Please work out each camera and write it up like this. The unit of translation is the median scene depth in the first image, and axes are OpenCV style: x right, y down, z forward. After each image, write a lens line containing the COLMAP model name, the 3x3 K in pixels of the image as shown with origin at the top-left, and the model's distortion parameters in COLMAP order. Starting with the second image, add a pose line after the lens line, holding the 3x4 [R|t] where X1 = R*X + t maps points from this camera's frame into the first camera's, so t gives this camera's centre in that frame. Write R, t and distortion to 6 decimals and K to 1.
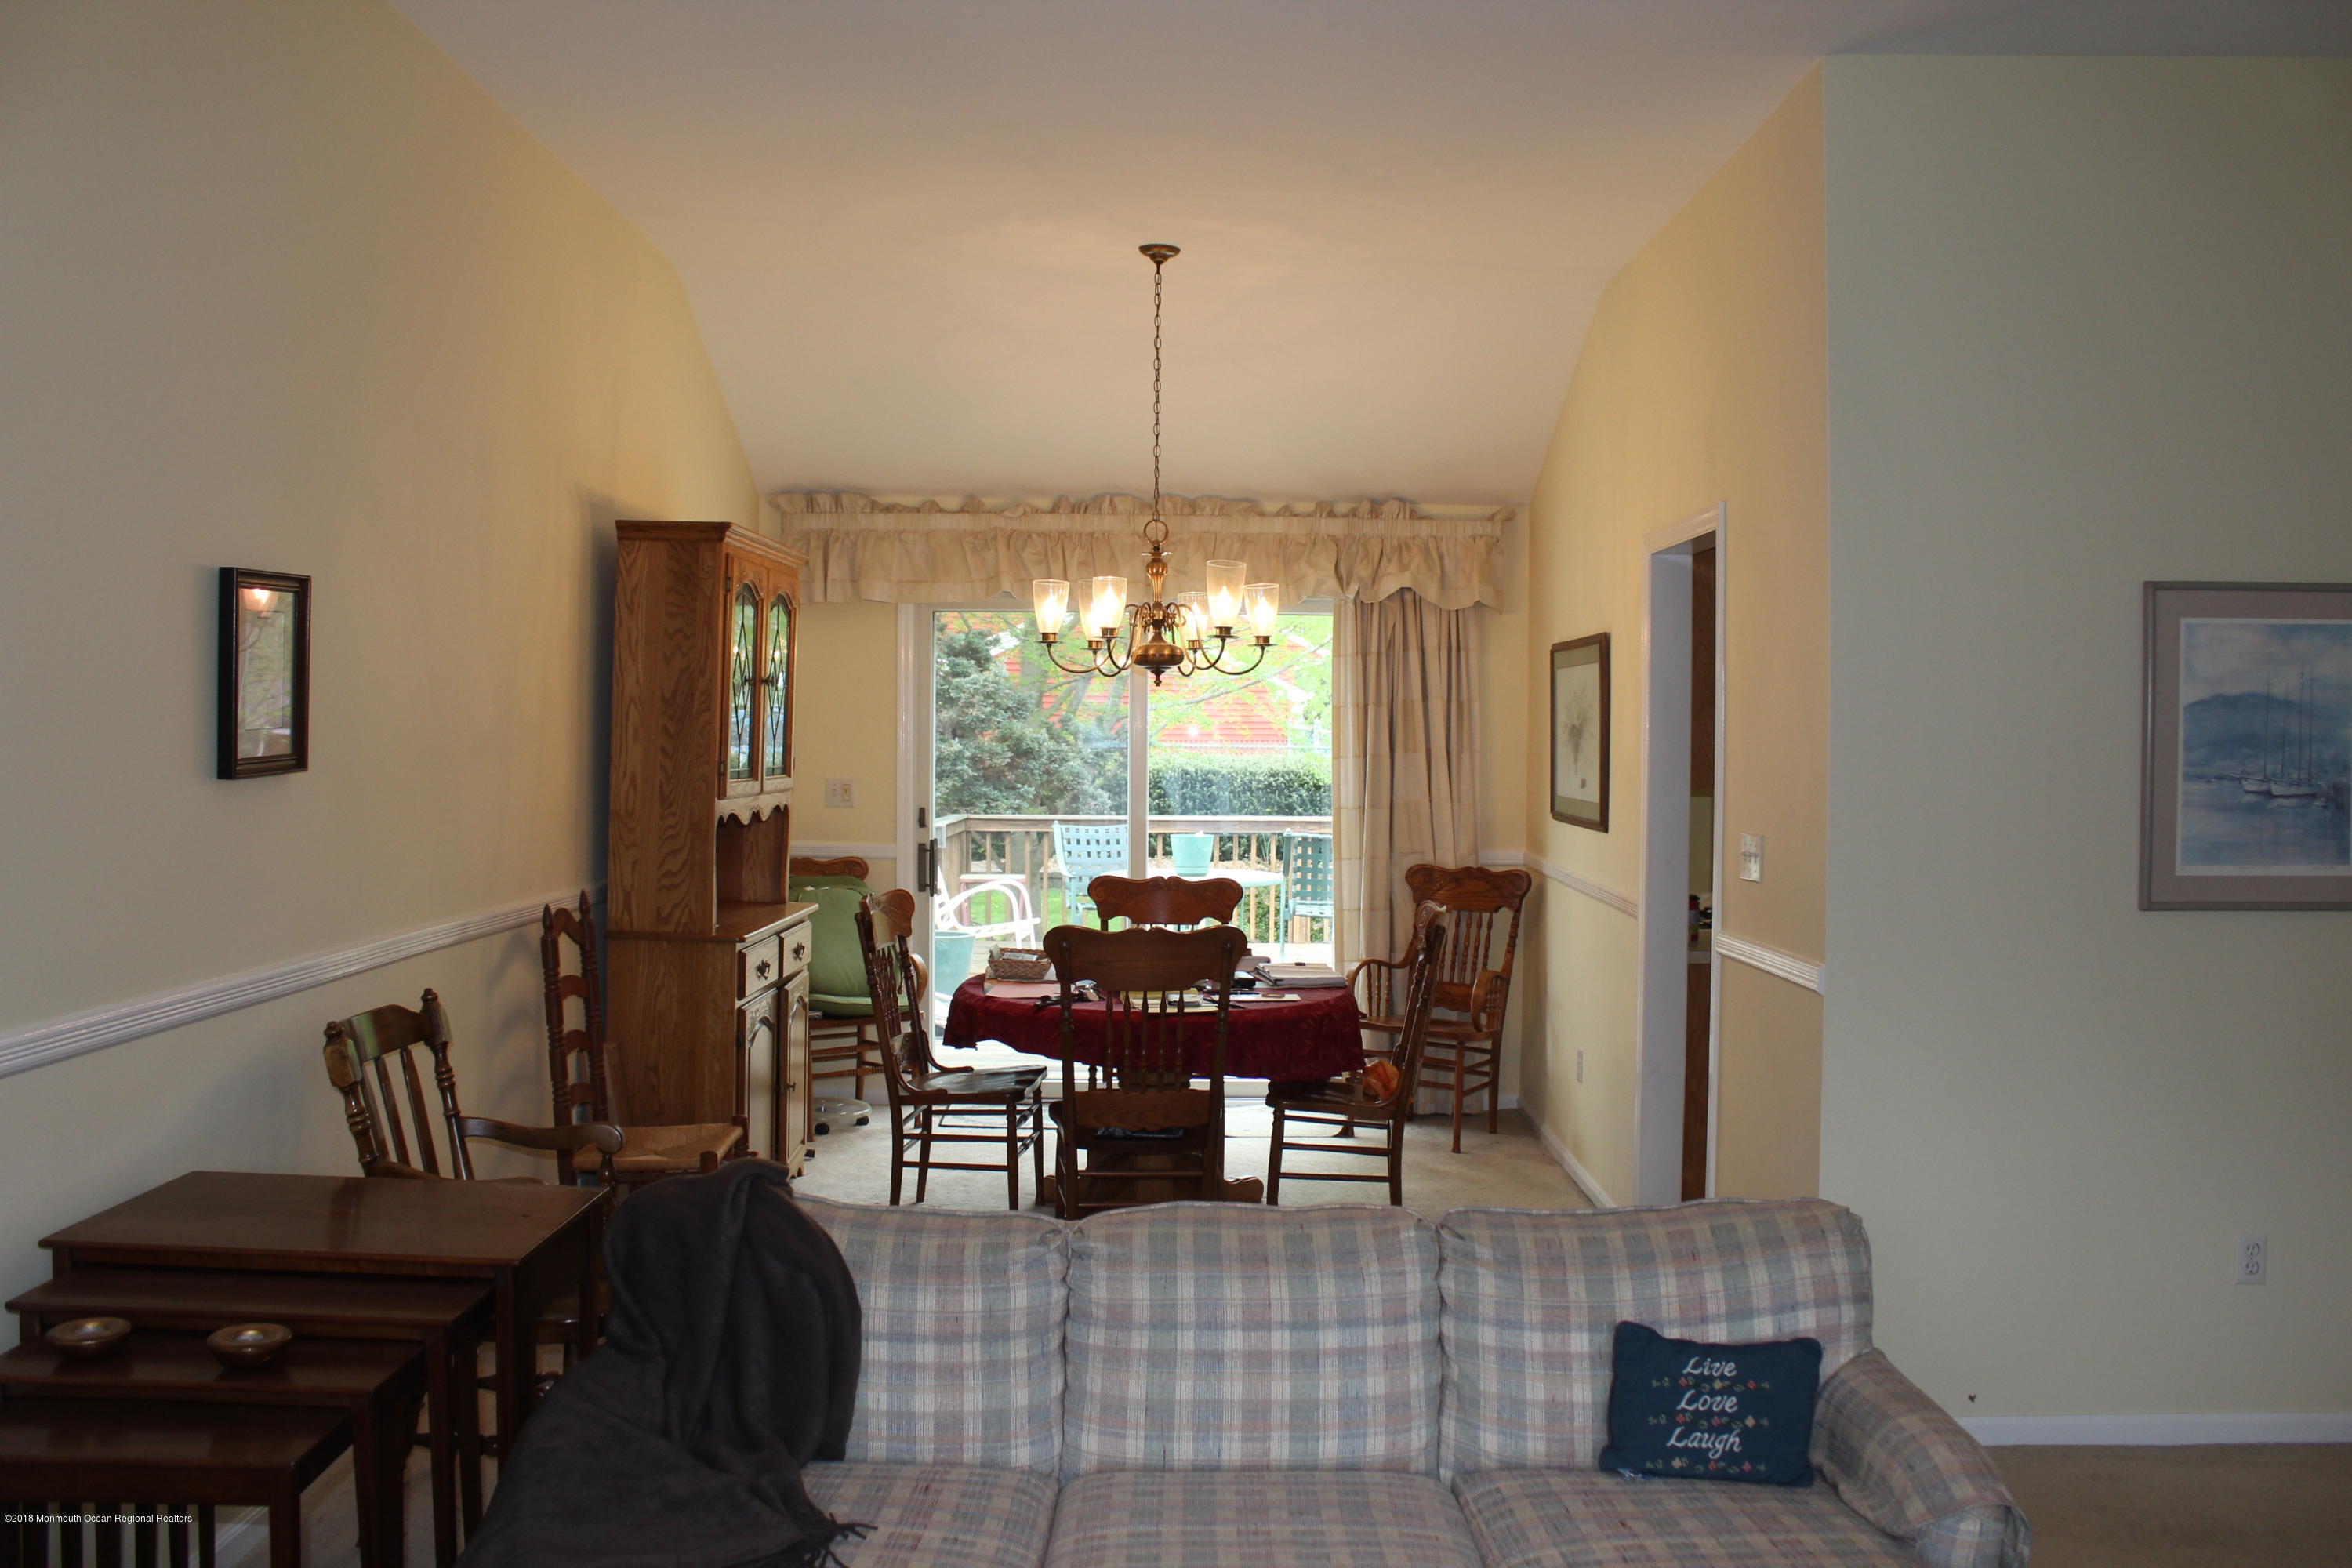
lens RADIAL K [[1955.2, 0, 1182.7], [0, 1955.2, 776.2], [0, 0, 1]] dist [-0.165126, 0.145442]
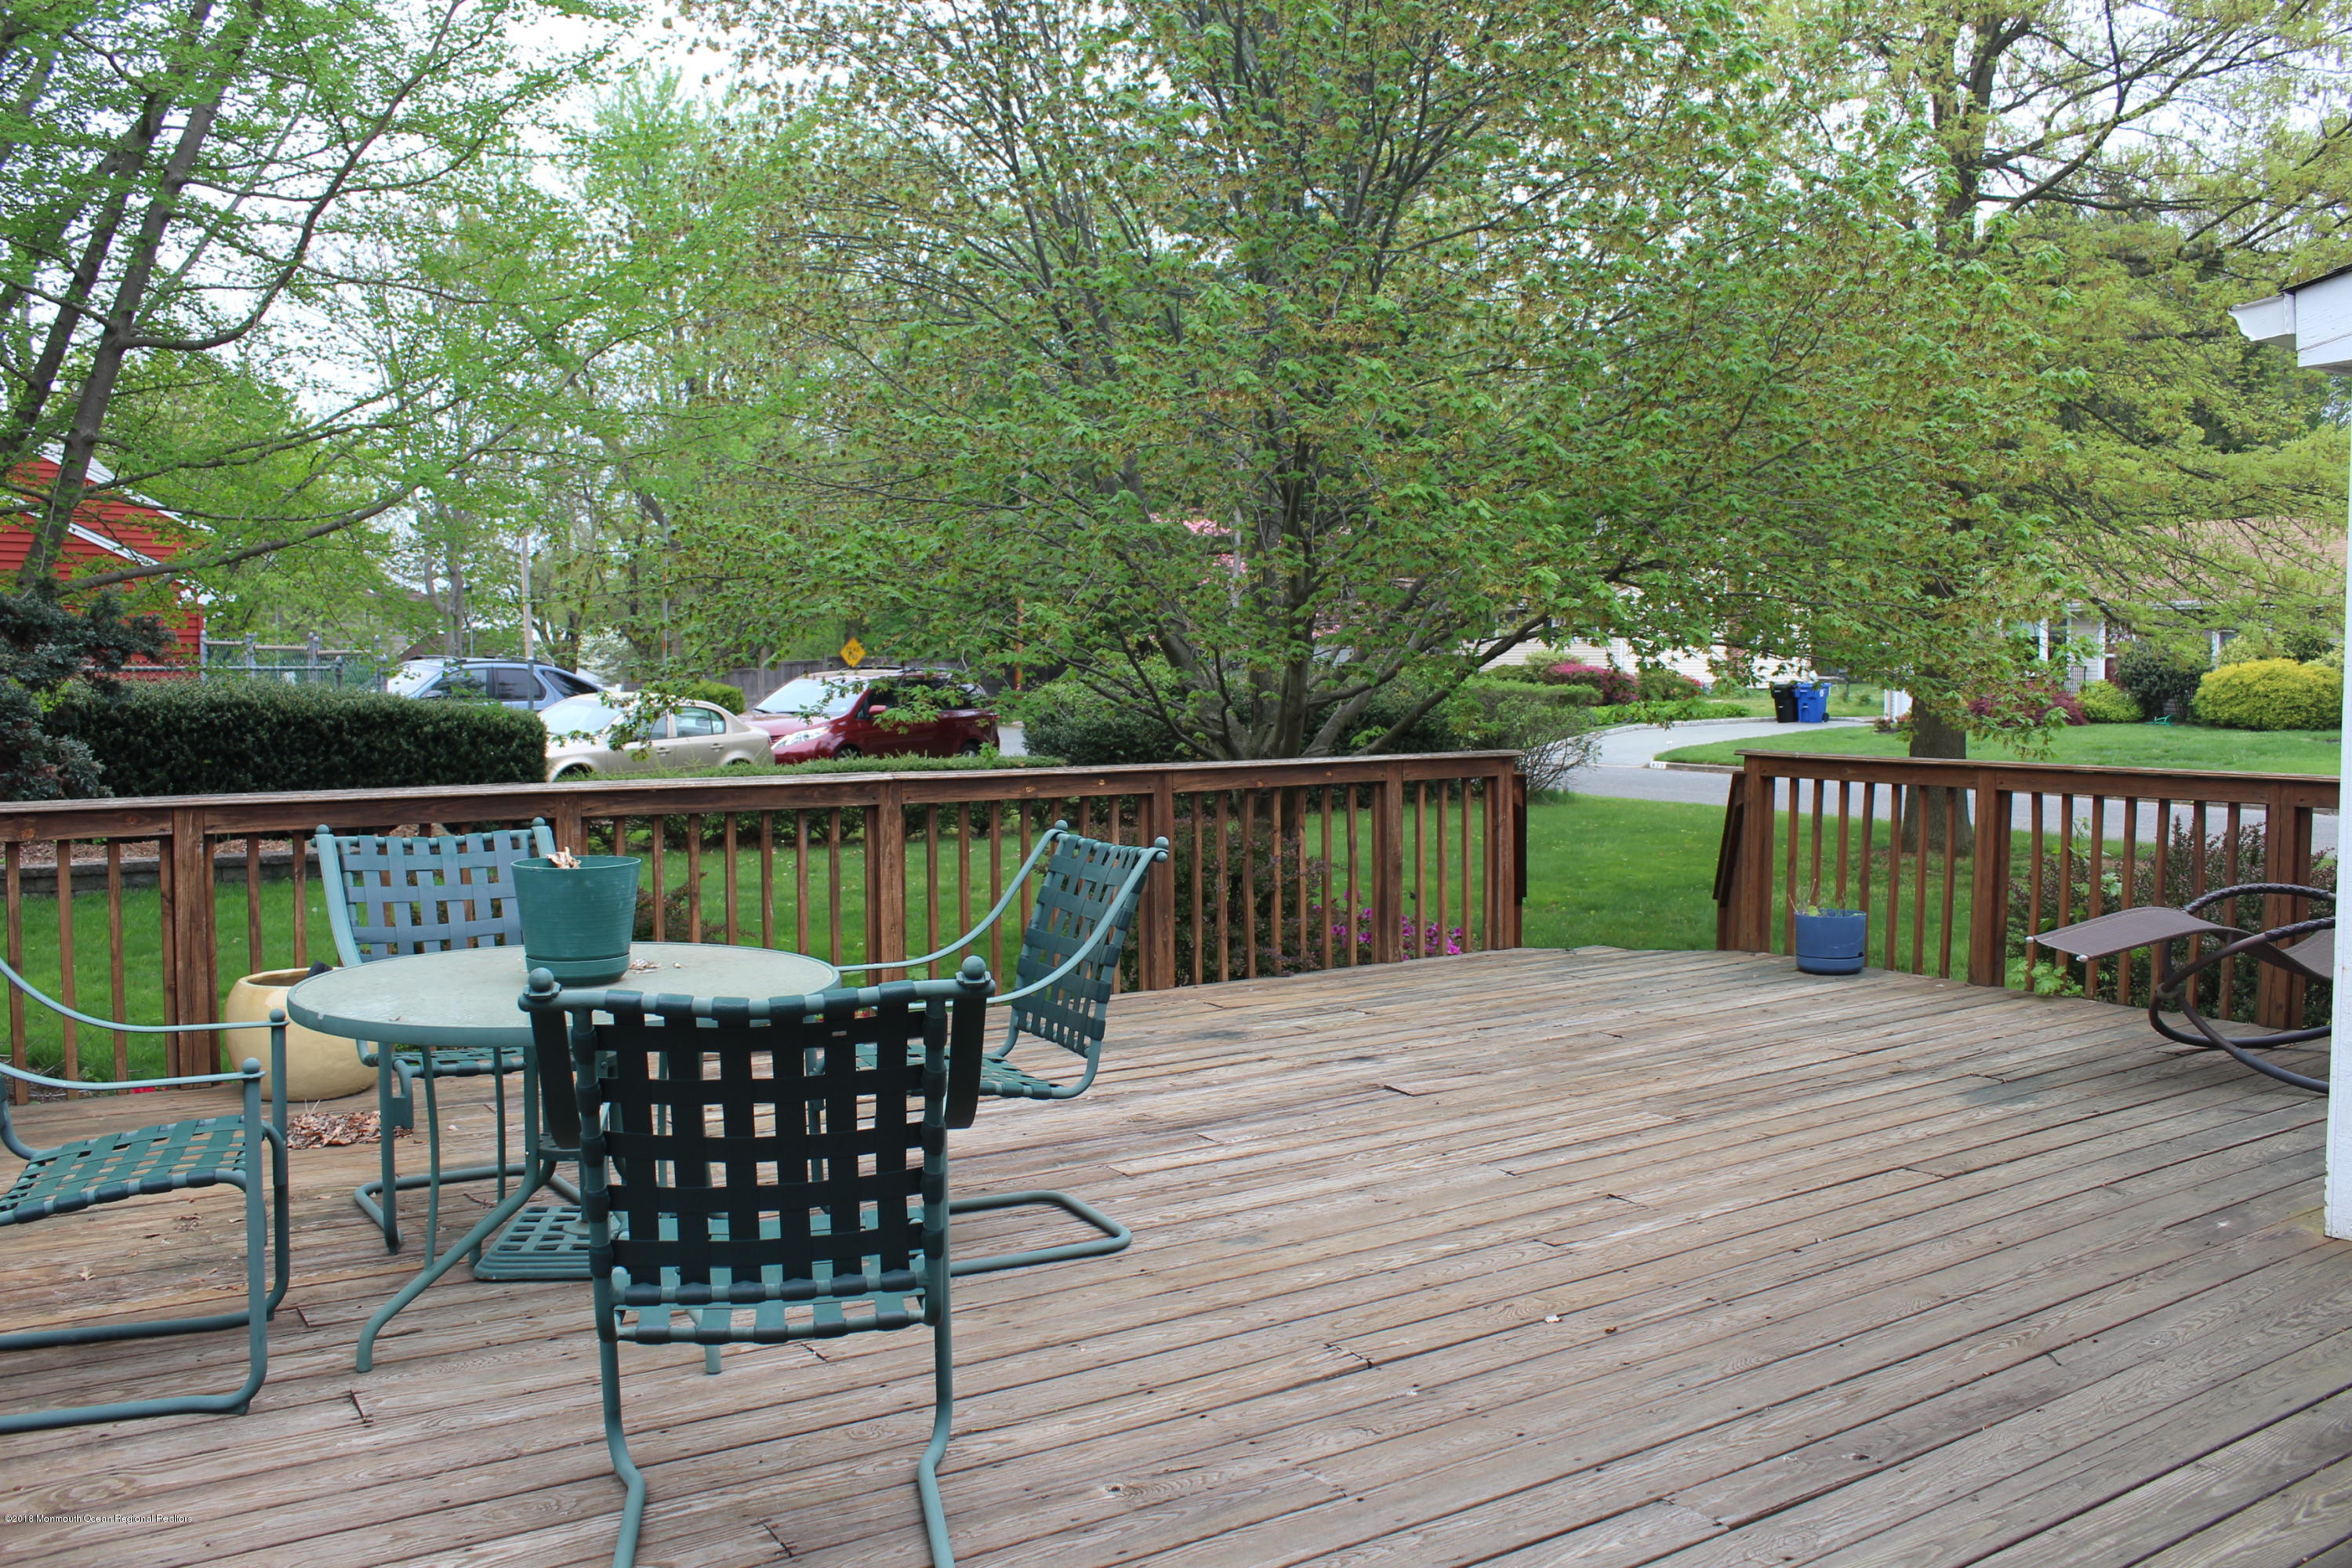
lens RADIAL K [[1955.2, 0, 1182.7], [0, 1955.2, 776.2], [0, 0, 1]] dist [-0.165126, 0.145442]
pose [[0.829652, -0.039883, 0.556854, -0.179062], [0.019470, 0.998905, 0.042536, 0.006106], [-0.557941, -0.024448, 0.829521, 1.246553]]
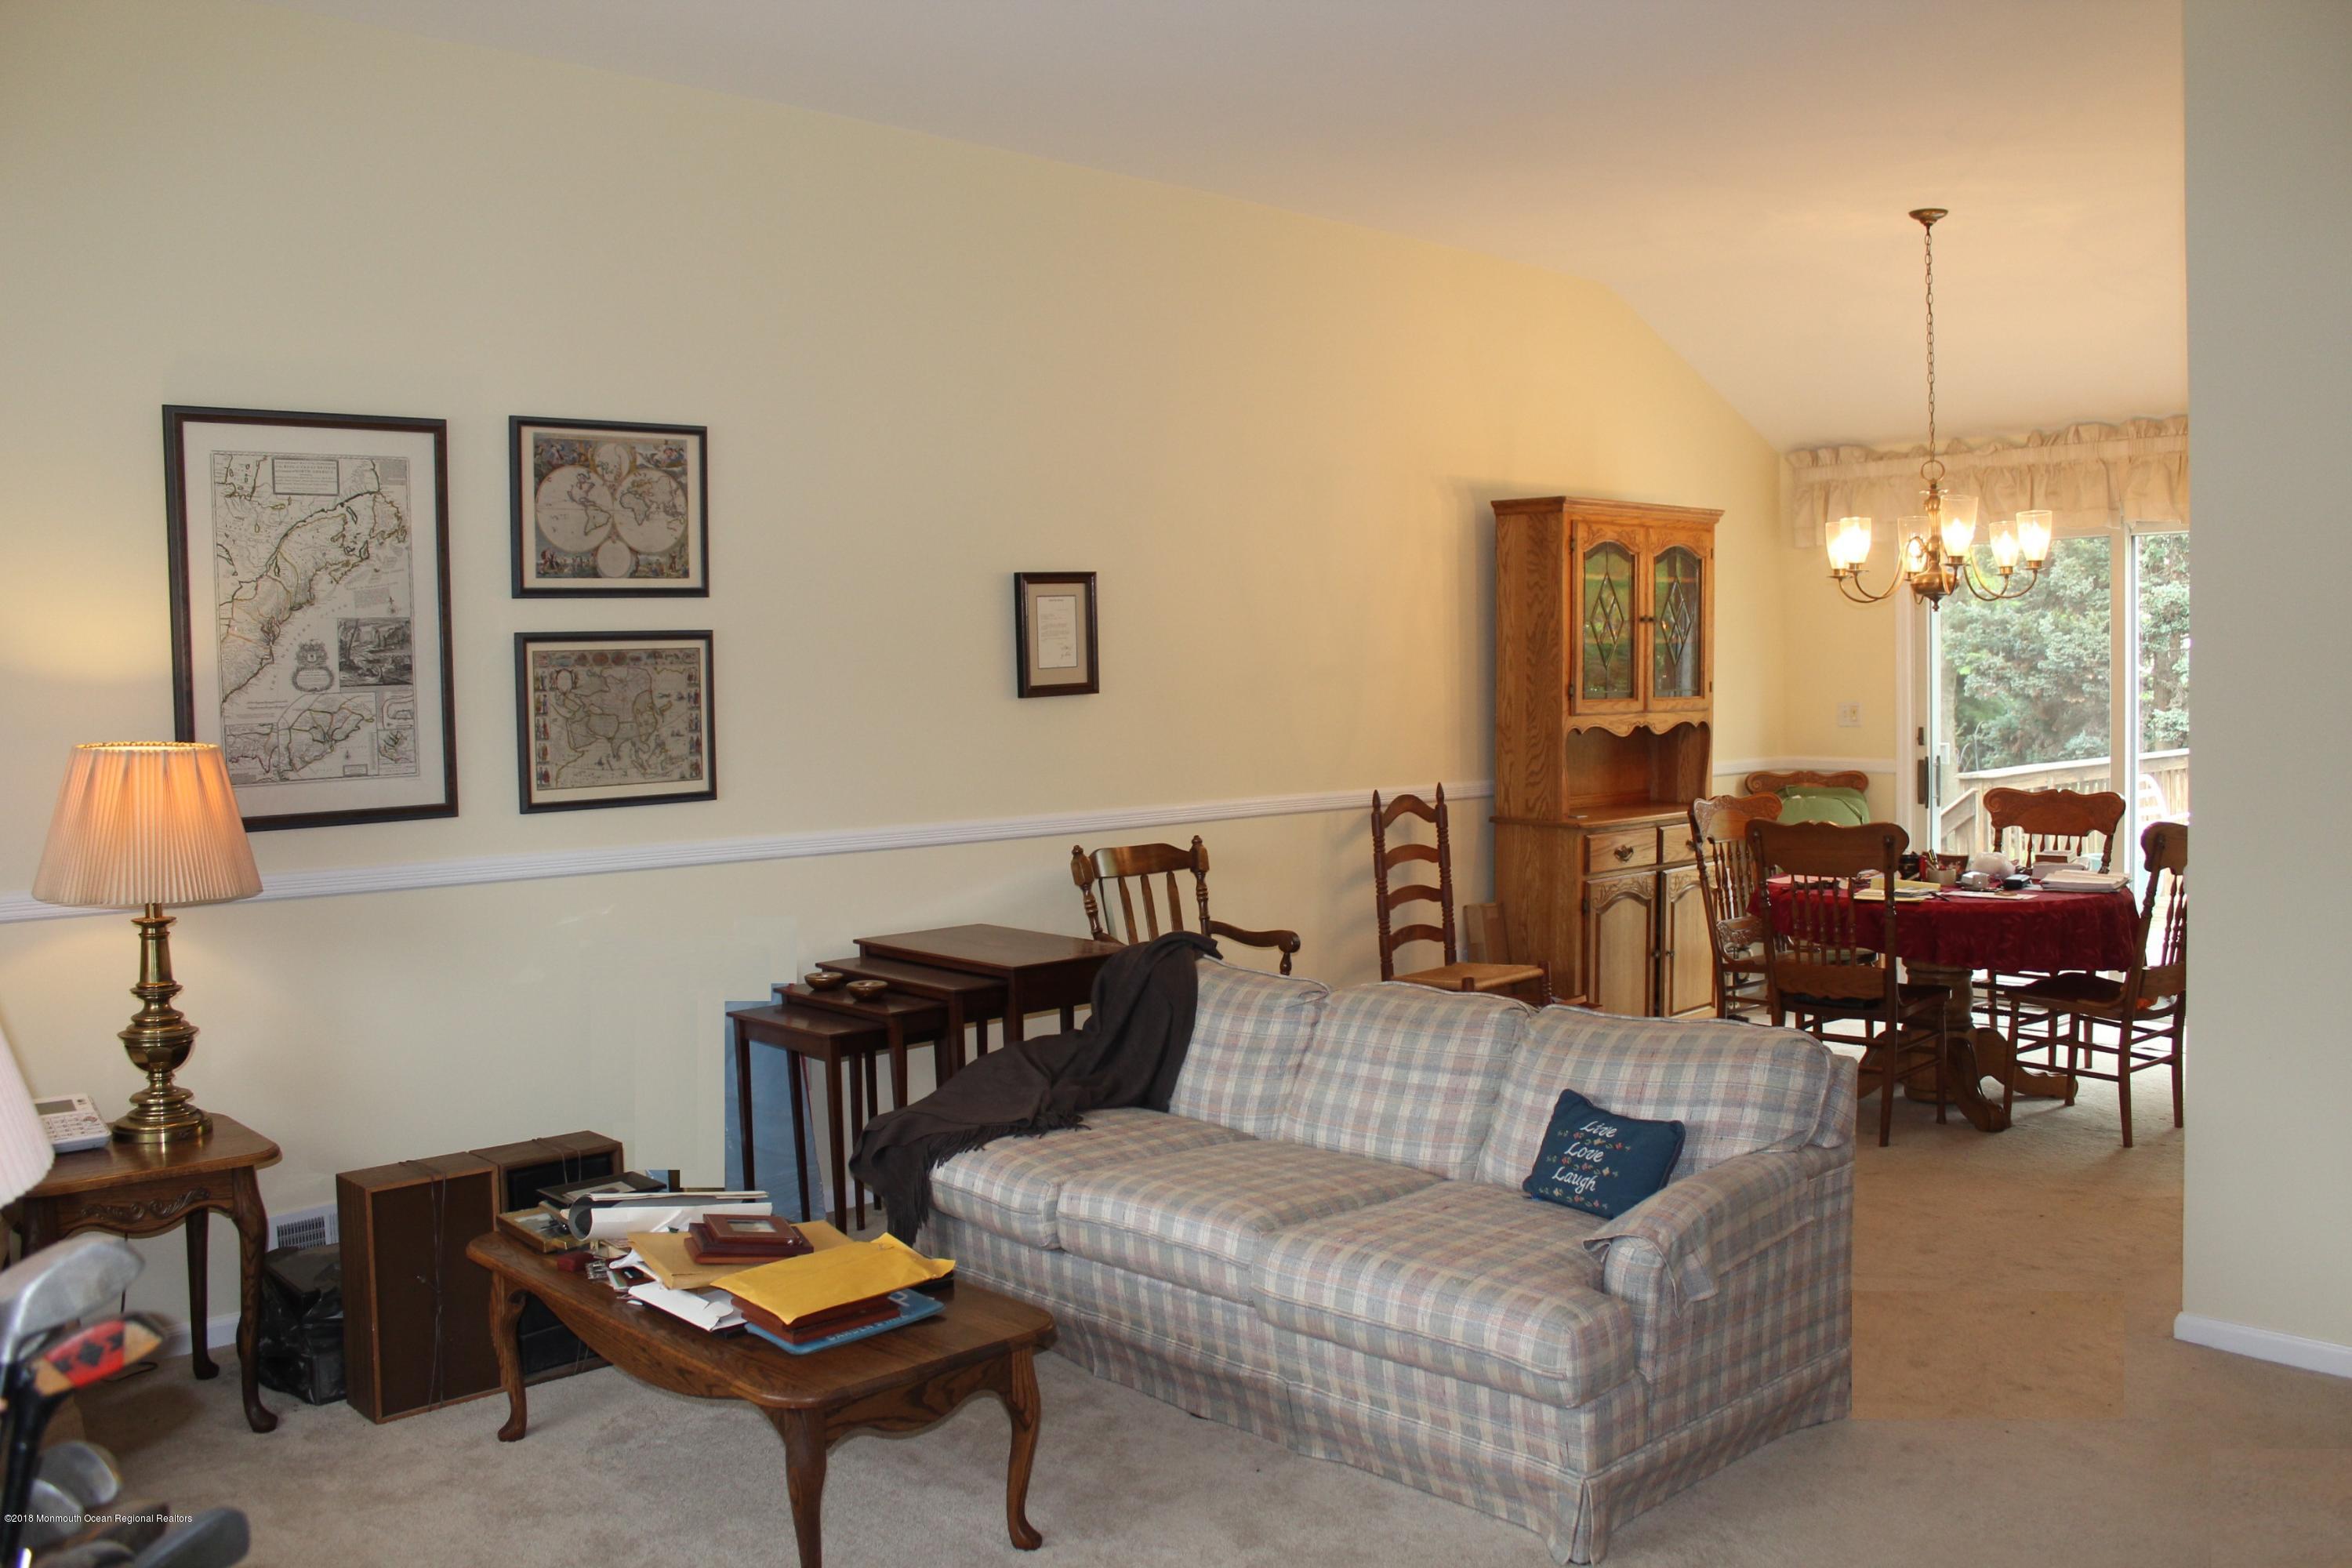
lens RADIAL K [[1955.2, 0, 1182.7], [0, 1955.2, 776.2], [0, 0, 1]] dist [-0.165126, 0.145442]
pose [[0.687192, 0.014958, -0.726322, 0.454398], [0.008623, 0.999550, 0.028744, 0.011659], [0.726425, -0.026015, 0.686753, -0.049713]]
